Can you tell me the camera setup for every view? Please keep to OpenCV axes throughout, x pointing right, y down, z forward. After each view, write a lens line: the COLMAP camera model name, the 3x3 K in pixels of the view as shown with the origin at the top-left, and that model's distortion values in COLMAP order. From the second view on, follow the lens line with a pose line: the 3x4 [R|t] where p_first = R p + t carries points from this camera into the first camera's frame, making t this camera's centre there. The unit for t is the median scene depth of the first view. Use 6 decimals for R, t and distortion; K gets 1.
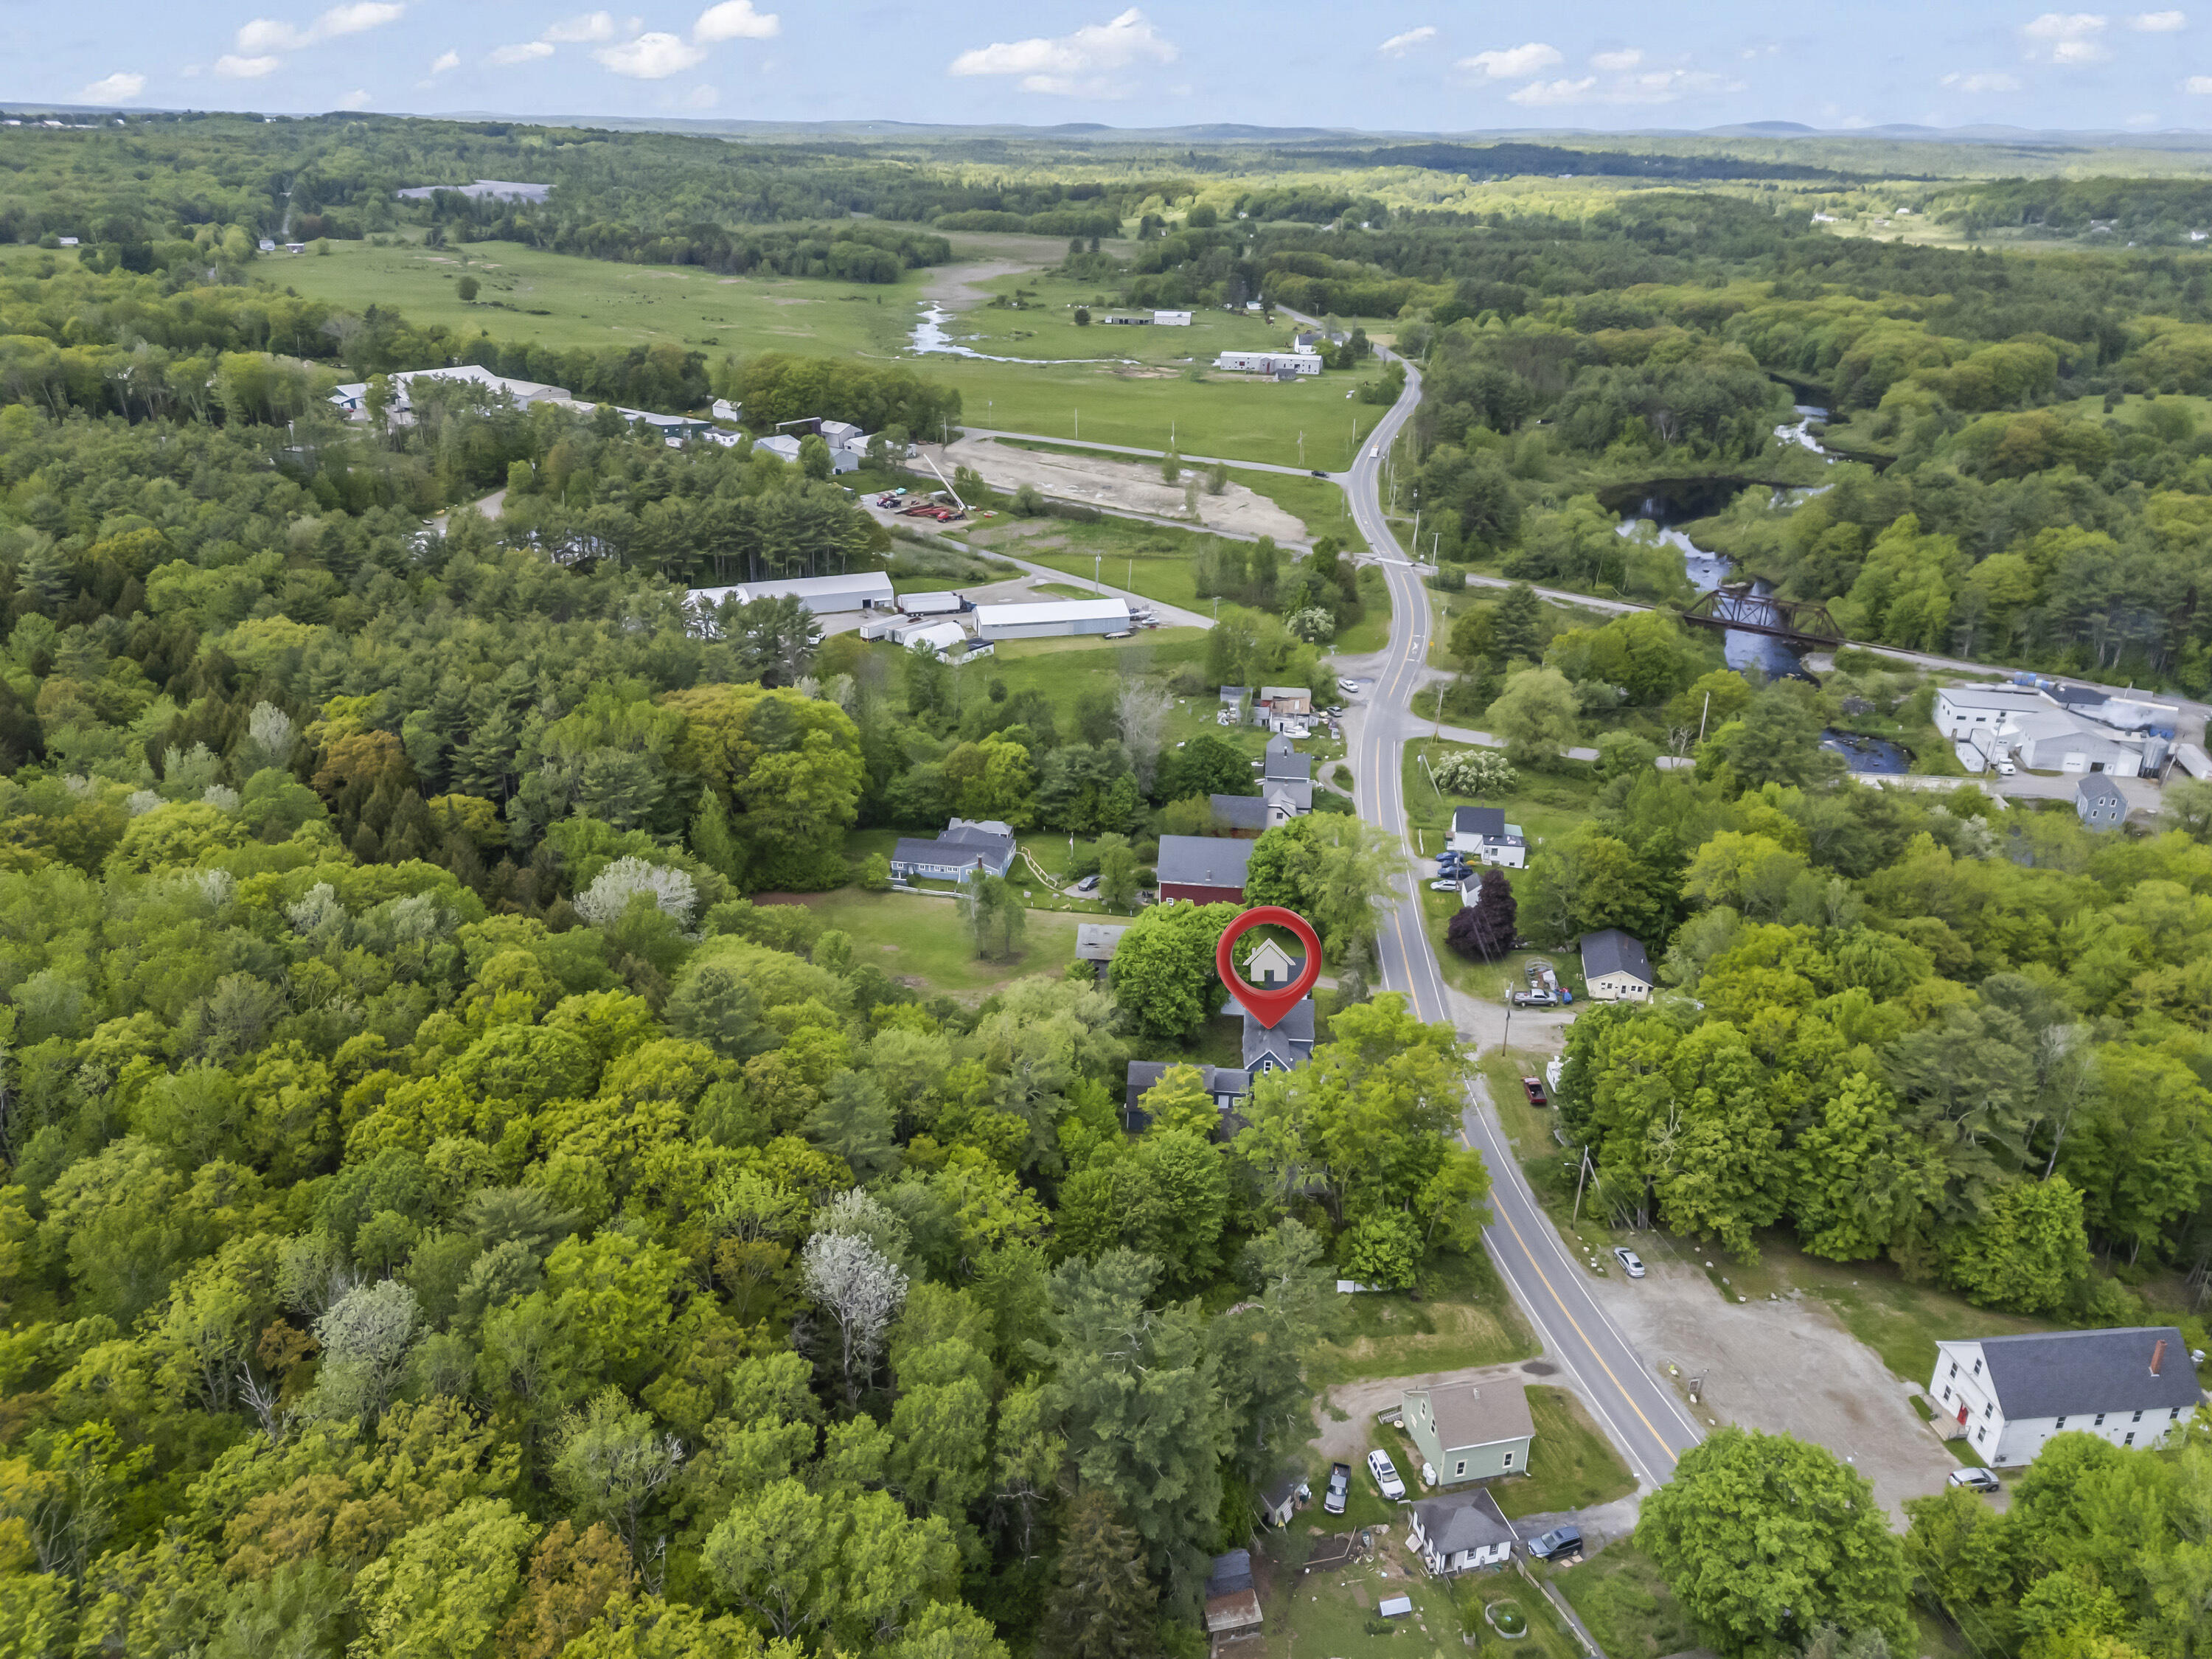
lens RADIAL K [[1616.7, 0, 1108.6], [0, 1616.7, 785.8], [0, 0, 1]] dist [0.114622, -0.134255]
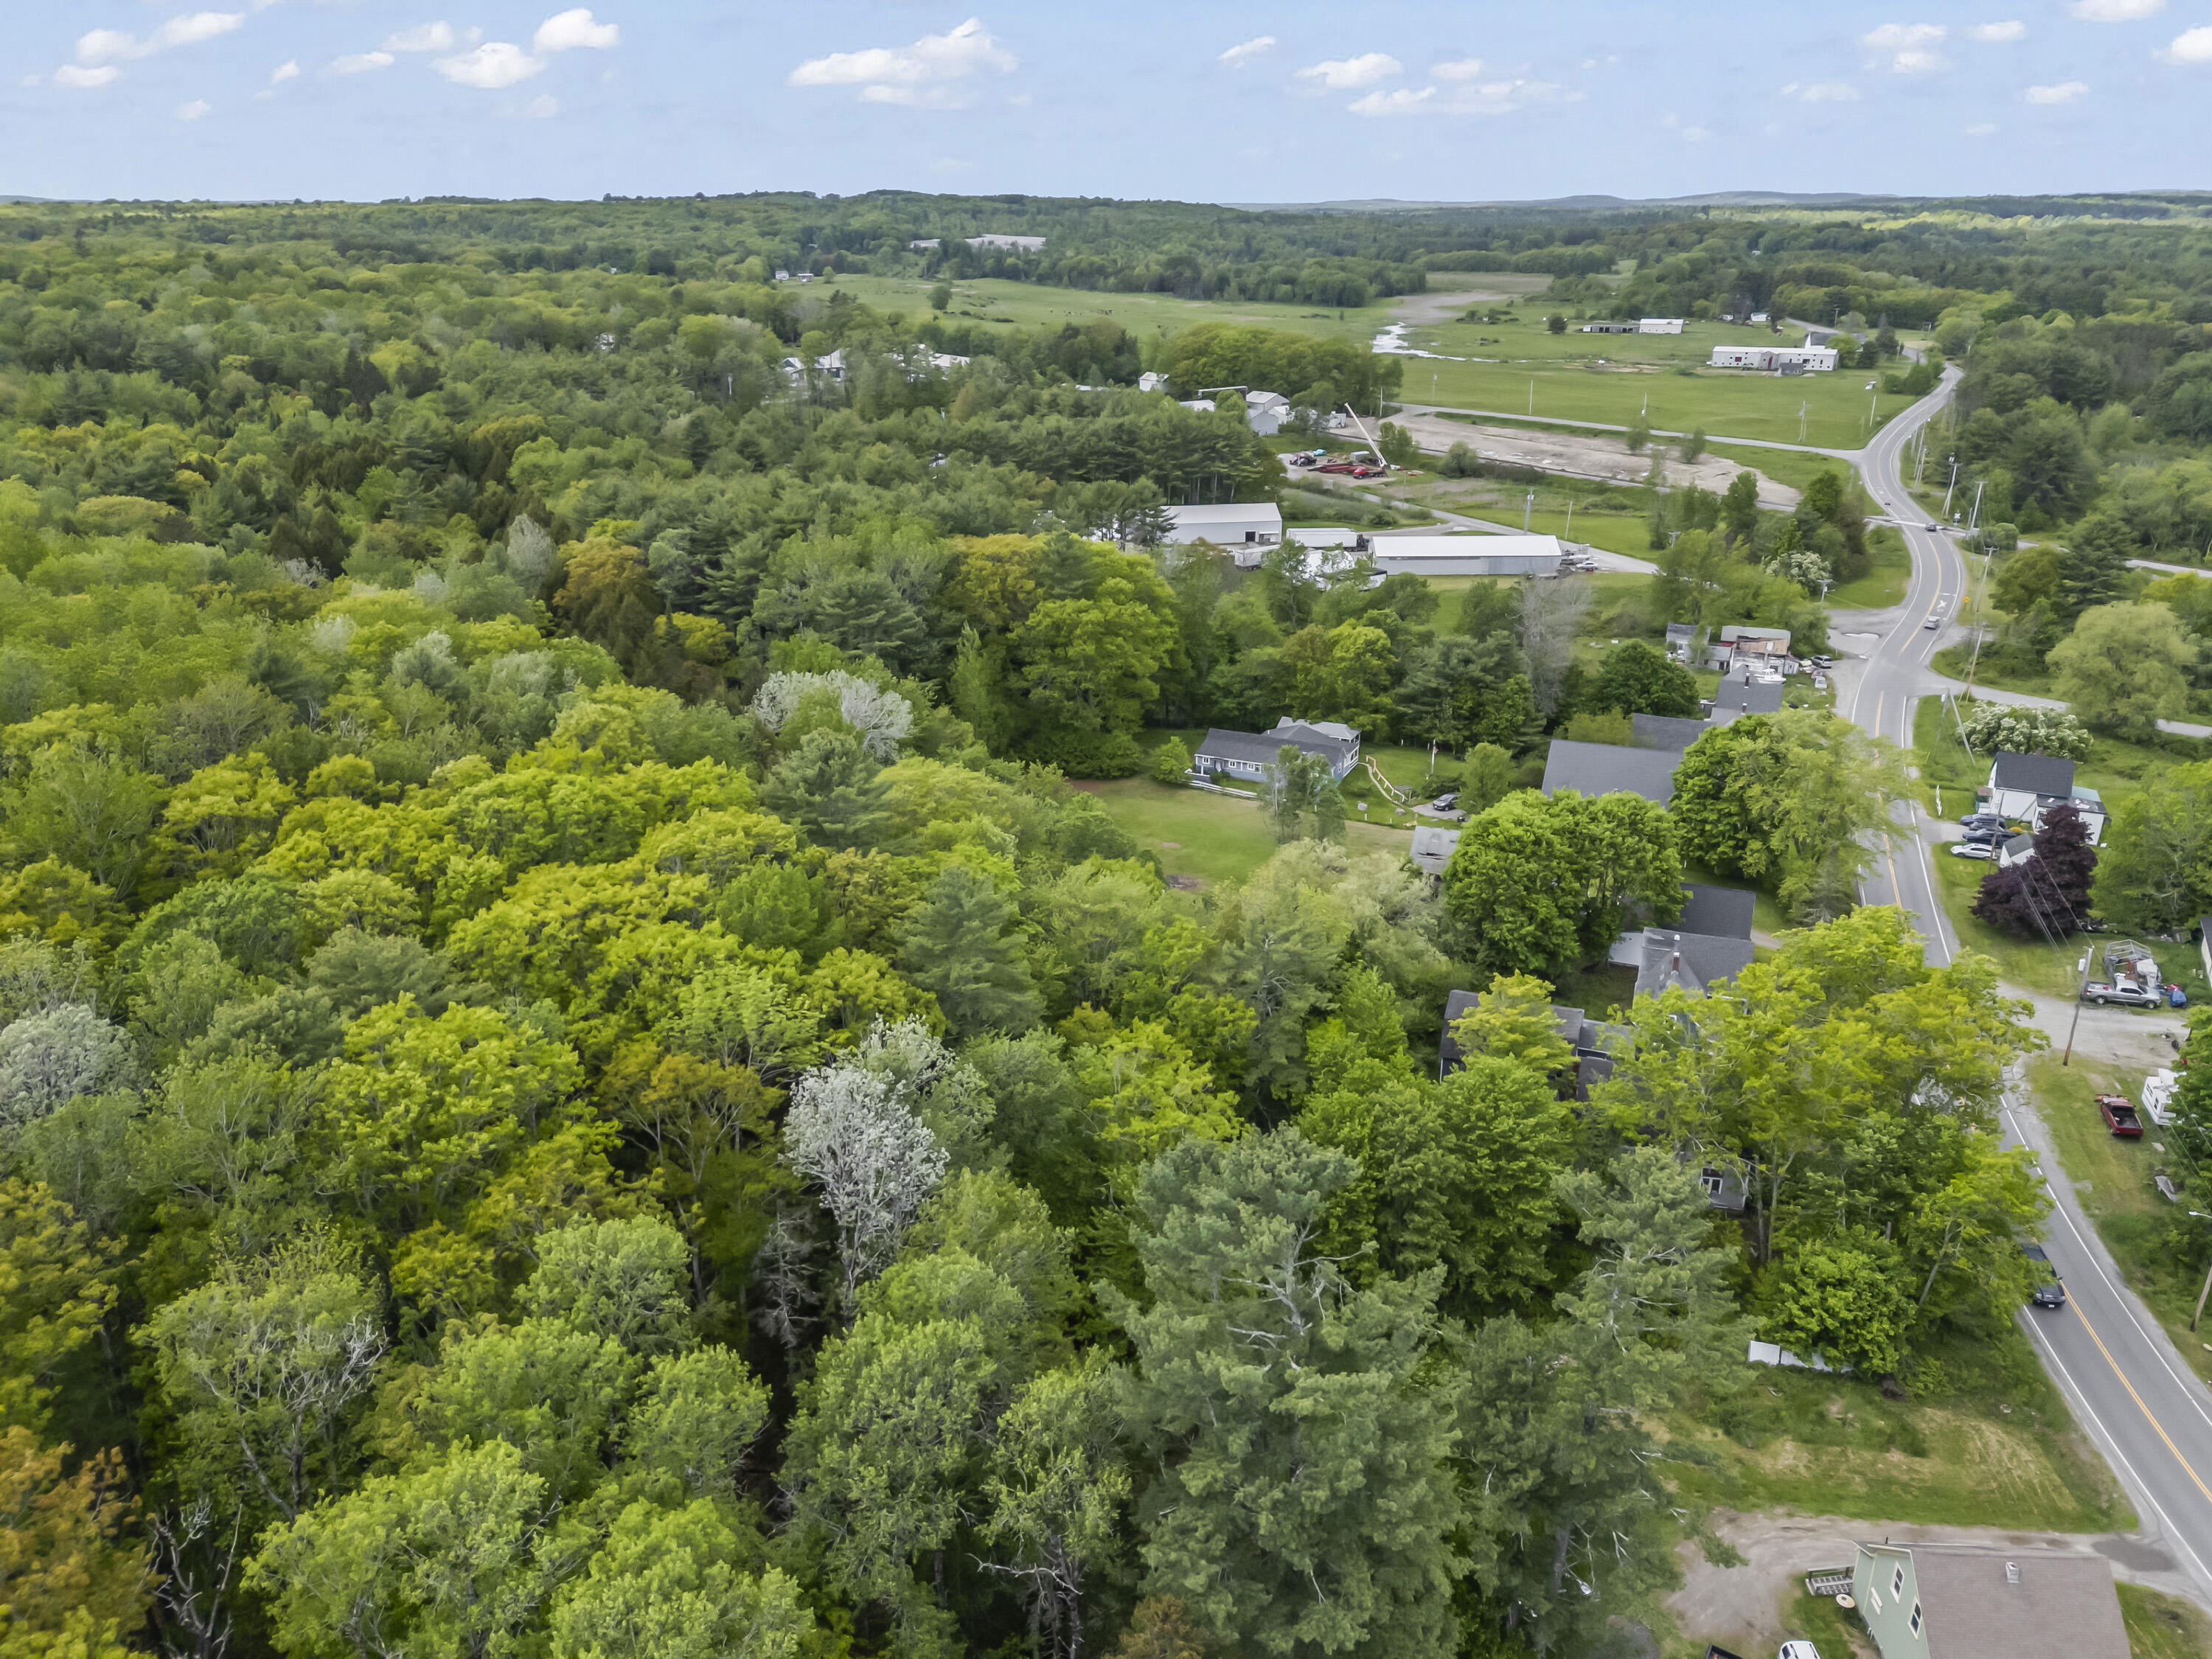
lens RADIAL K [[1610.5, 0, 1160.3], [0, 1610.5, 829.5], [0, 0, 1]] dist [0.045076, -0.036934]
pose [[0.966172, 0.091277, -0.241207, 0.036605], [-0.099643, 0.994765, -0.022691, 0.095257], [0.237873, 0.045958, 0.970208, 0.231880]]
